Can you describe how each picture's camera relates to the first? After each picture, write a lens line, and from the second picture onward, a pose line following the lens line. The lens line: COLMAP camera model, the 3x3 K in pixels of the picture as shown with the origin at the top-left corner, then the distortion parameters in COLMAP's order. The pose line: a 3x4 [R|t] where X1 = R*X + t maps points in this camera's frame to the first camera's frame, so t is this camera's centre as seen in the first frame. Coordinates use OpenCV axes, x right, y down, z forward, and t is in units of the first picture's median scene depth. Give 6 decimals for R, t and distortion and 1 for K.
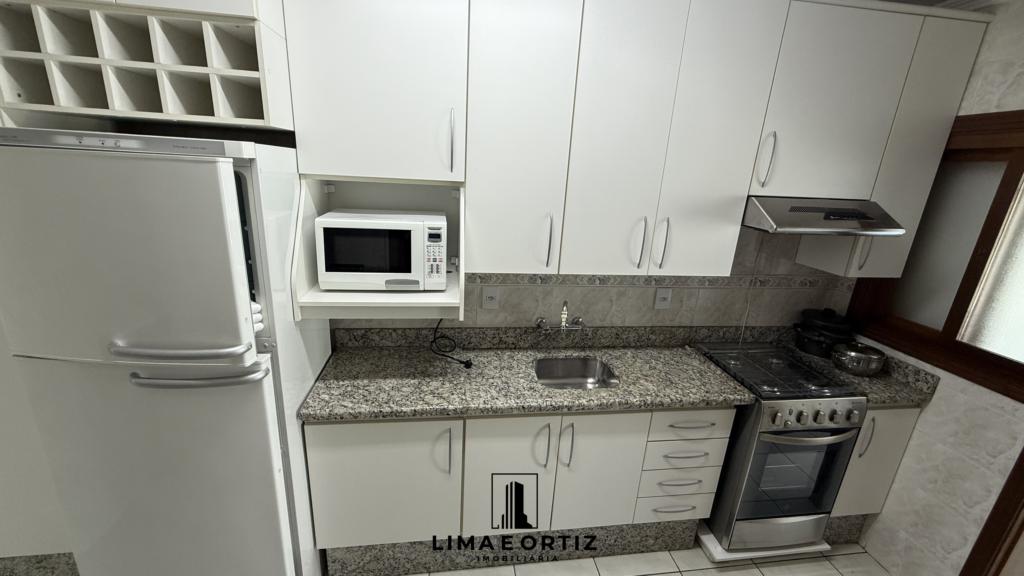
lens RADIAL K [[408.8, 0, 512.0], [0, 408.8, 288.0], [0, 0, 1]] dist [0.001976, 0.000004]
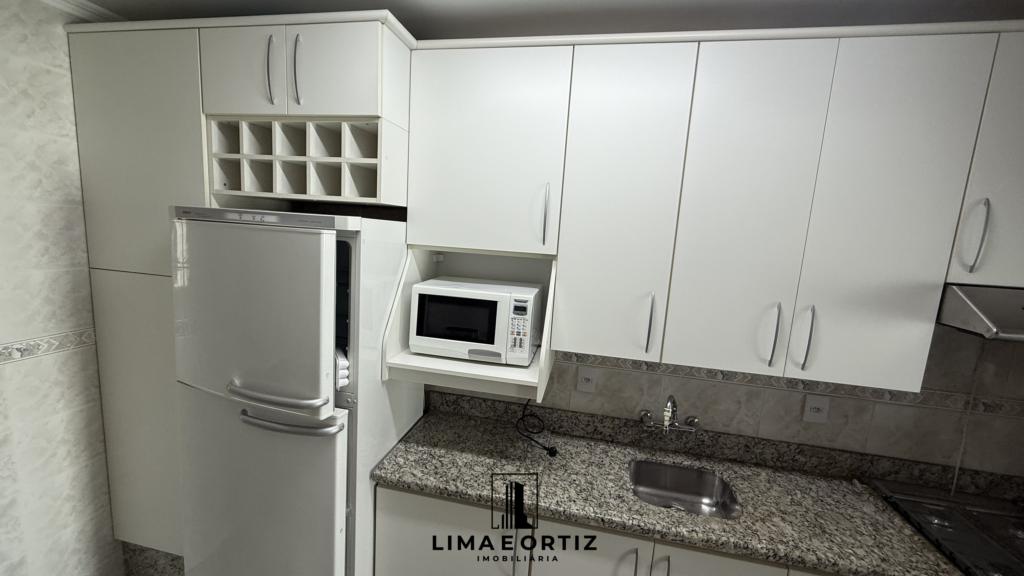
lens RADIAL K [[408.8, 0, 512.0], [0, 408.8, 288.0], [0, 0, 1]] dist [0.001976, 0.000004]
pose [[0.939738, 0.052910, -0.337776, 0.107529], [-0.108784, 0.982882, -0.148692, -0.027559], [0.324126, 0.176476, 0.929408, 0.081984]]
